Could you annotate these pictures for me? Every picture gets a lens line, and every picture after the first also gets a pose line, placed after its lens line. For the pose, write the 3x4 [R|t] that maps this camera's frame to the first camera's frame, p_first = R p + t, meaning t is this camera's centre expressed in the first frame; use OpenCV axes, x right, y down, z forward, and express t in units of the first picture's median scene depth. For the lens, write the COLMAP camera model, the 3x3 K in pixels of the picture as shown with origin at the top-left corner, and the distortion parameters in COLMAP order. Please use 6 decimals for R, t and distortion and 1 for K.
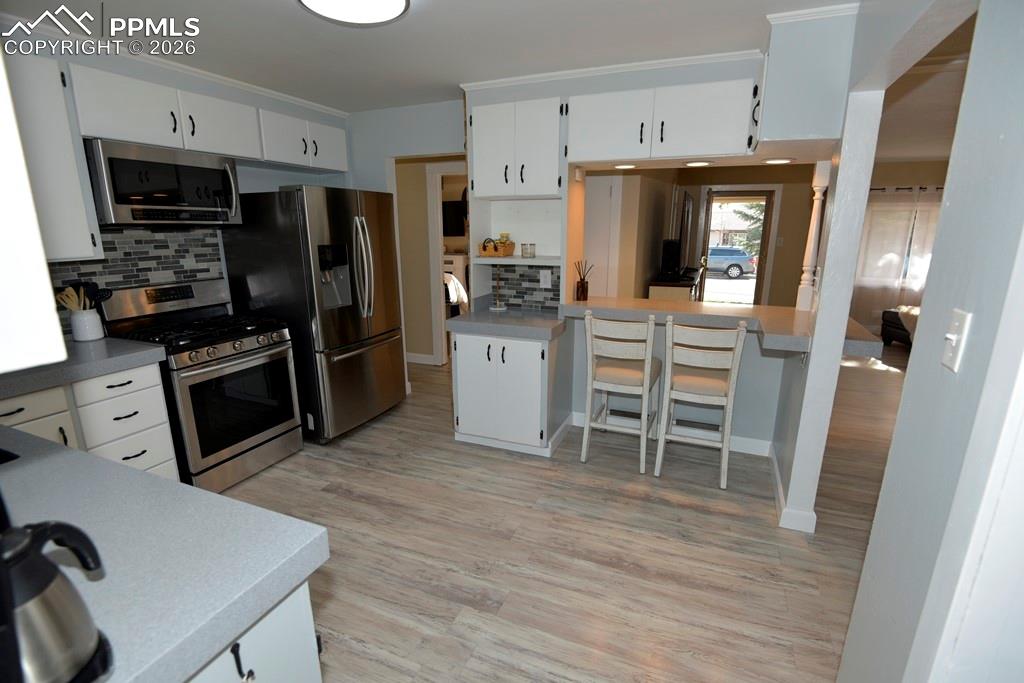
lens RADIAL K [[488.9, 0, 502.5], [0, 488.9, 342.3], [0, 0, 1]] dist [-0.012278, -0.001146]
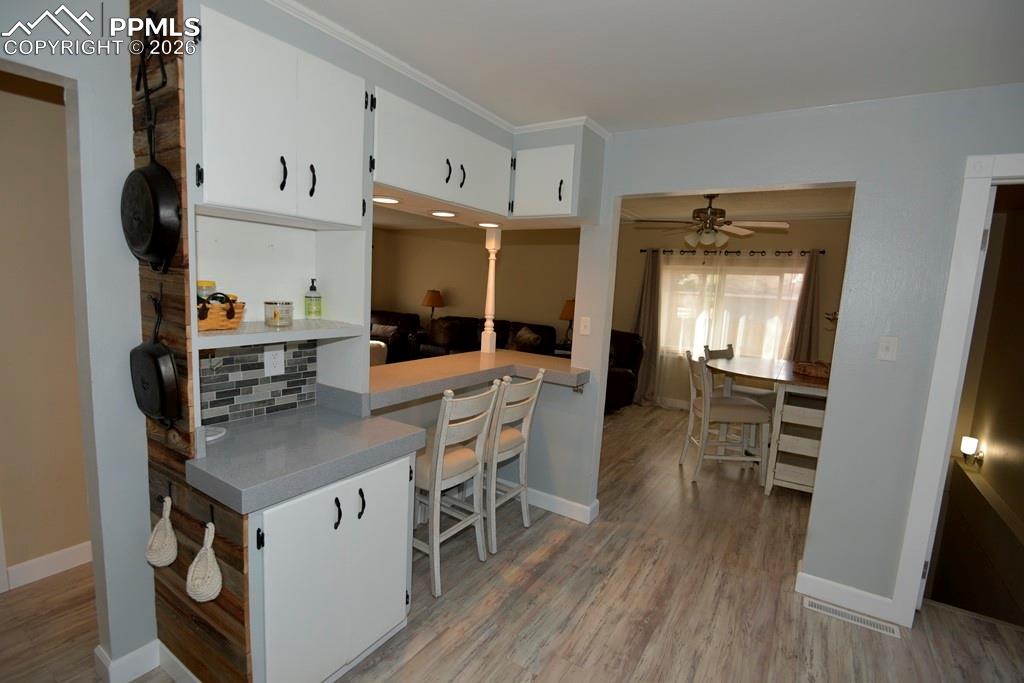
lens RADIAL K [[488.9, 0, 519.0], [0, 488.9, 338.8], [0, 0, 1]] dist [-0.012278, -0.001146]
pose [[0.137794, -0.102595, 0.985133, -0.529181], [0.180683, 0.980535, 0.076844, -0.177277], [-0.973841, 0.167408, 0.153649, 0.757750]]
